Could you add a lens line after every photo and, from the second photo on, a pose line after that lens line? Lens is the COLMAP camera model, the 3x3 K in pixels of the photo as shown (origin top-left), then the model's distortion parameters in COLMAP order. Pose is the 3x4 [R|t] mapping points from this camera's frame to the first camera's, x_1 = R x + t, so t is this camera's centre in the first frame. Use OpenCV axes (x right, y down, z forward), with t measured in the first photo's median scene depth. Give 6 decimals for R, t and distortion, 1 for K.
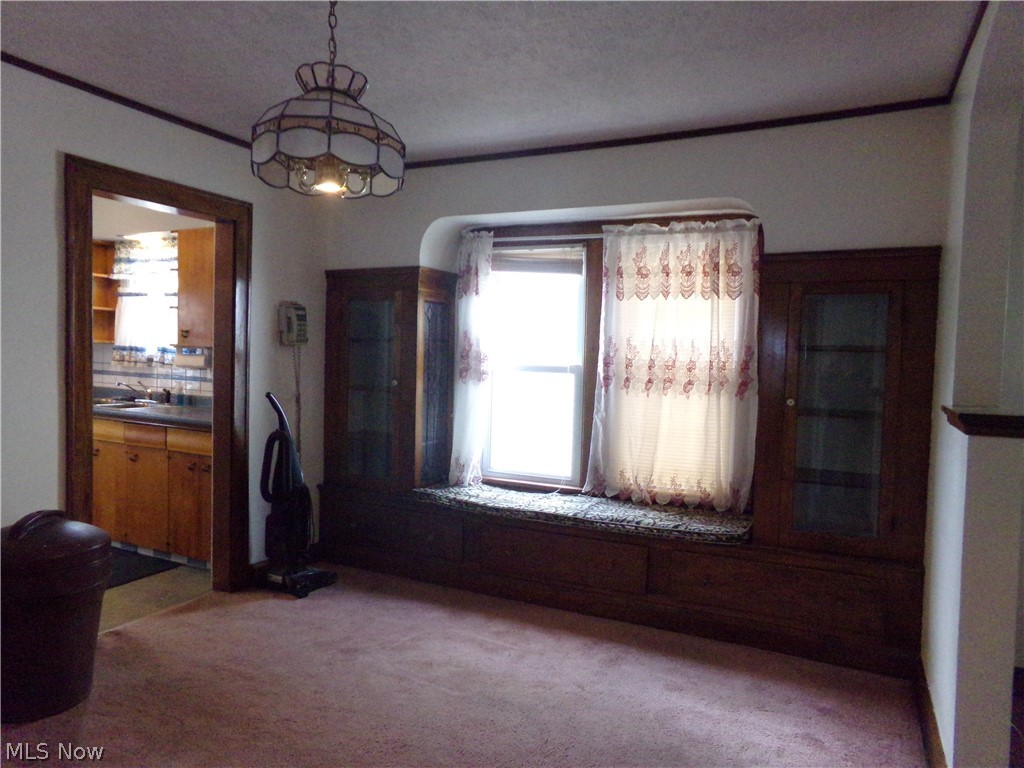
lens RADIAL K [[690.0, 0, 512.0], [0, 690.0, 380.8], [0, 0, 1]] dist [0.008416, 0.002995]
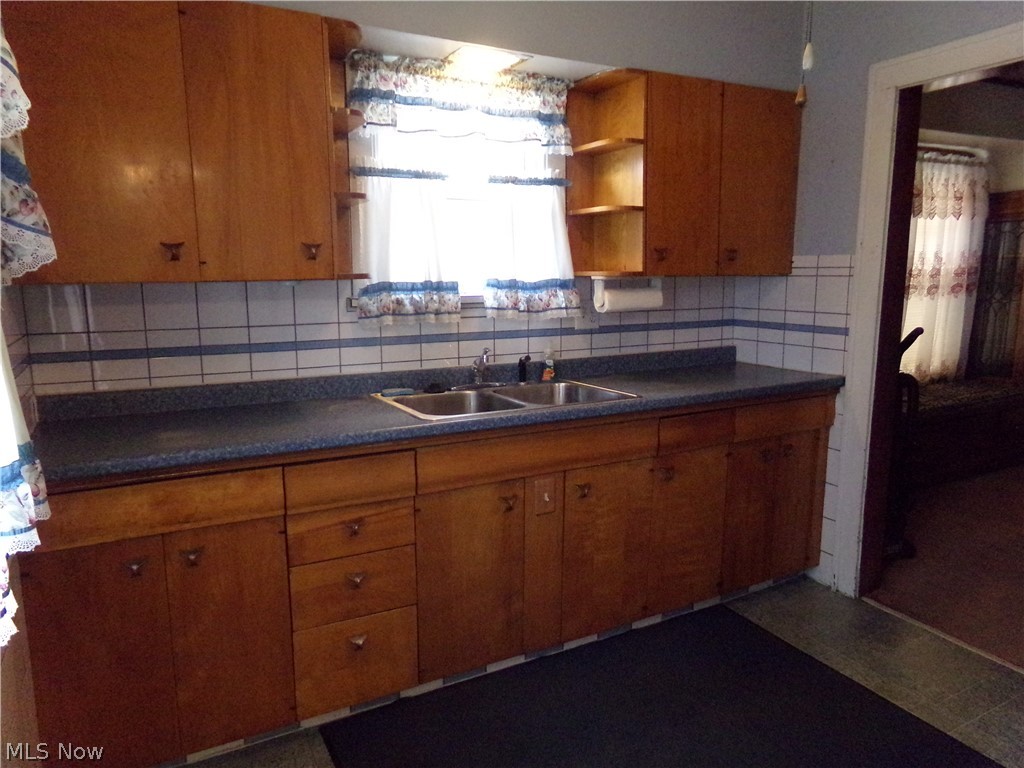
lens RADIAL K [[690.0, 0, 509.8], [0, 690.0, 385.5], [0, 0, 1]] dist [0.008416, 0.002995]
pose [[0.585089, -0.166225, 0.793751, -1.207408], [0.057818, 0.984828, 0.163620, -0.070534], [-0.808905, -0.049839, 0.585823, 0.858139]]
